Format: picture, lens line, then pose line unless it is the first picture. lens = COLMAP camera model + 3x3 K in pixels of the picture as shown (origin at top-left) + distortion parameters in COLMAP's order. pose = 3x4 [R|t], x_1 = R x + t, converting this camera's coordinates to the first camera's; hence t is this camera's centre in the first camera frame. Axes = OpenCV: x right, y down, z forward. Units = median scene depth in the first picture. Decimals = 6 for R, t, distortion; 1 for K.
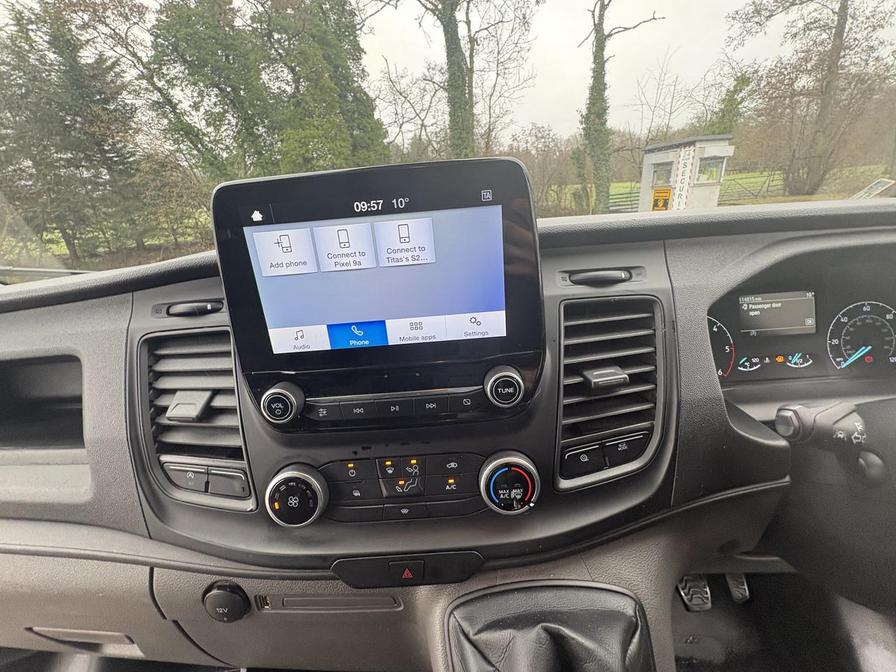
lens RADIAL K [[355.5, 0, 448.2], [0, 355.5, 336.2], [0, 0, 1]] dist [-0.000465, -0.000046]
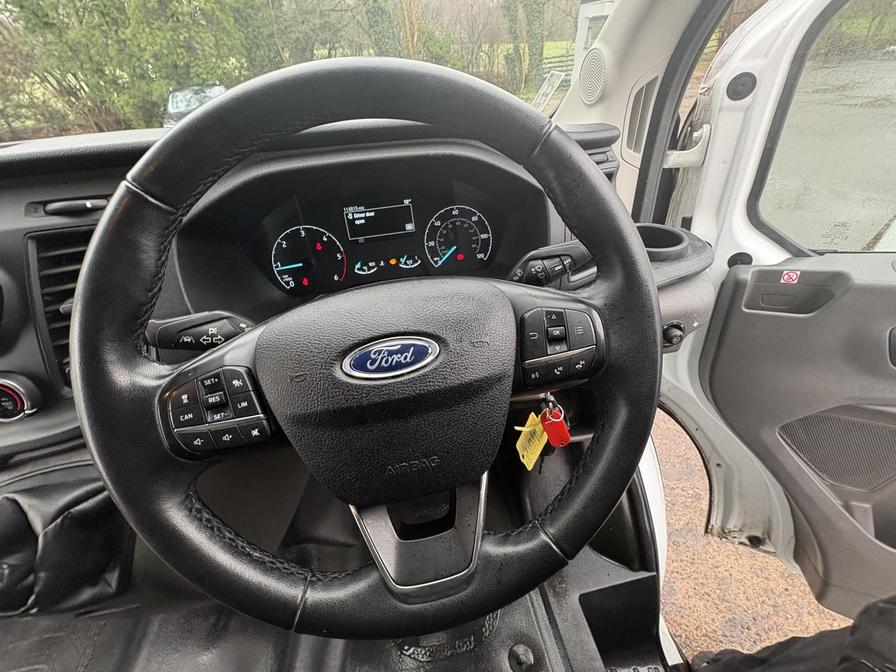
lens RADIAL K [[355.5, 0, 448.1], [0, 355.5, 335.4], [0, 0, 1]] dist [-0.000465, -0.000046]
pose [[0.985869, -0.100824, 0.133777, 0.028148], [0.058824, 0.956097, 0.287085, -0.000823], [-0.156849, -0.275159, 0.948518, -0.005757]]
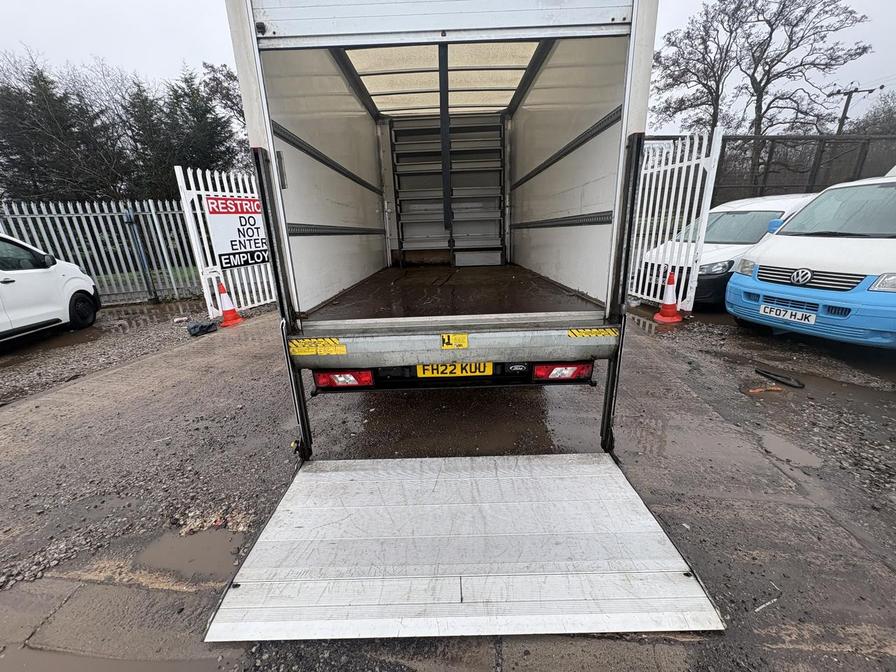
lens RADIAL K [[355.5, 0, 448.3], [0, 355.5, 336.4], [0, 0, 1]] dist [-0.000465, -0.000046]
pose [[0.998889, 0.045558, 0.012062, -0.000940], [-0.044759, 0.997205, -0.059821, 0.175839], [-0.014754, 0.059215, 0.998136, -0.463132]]
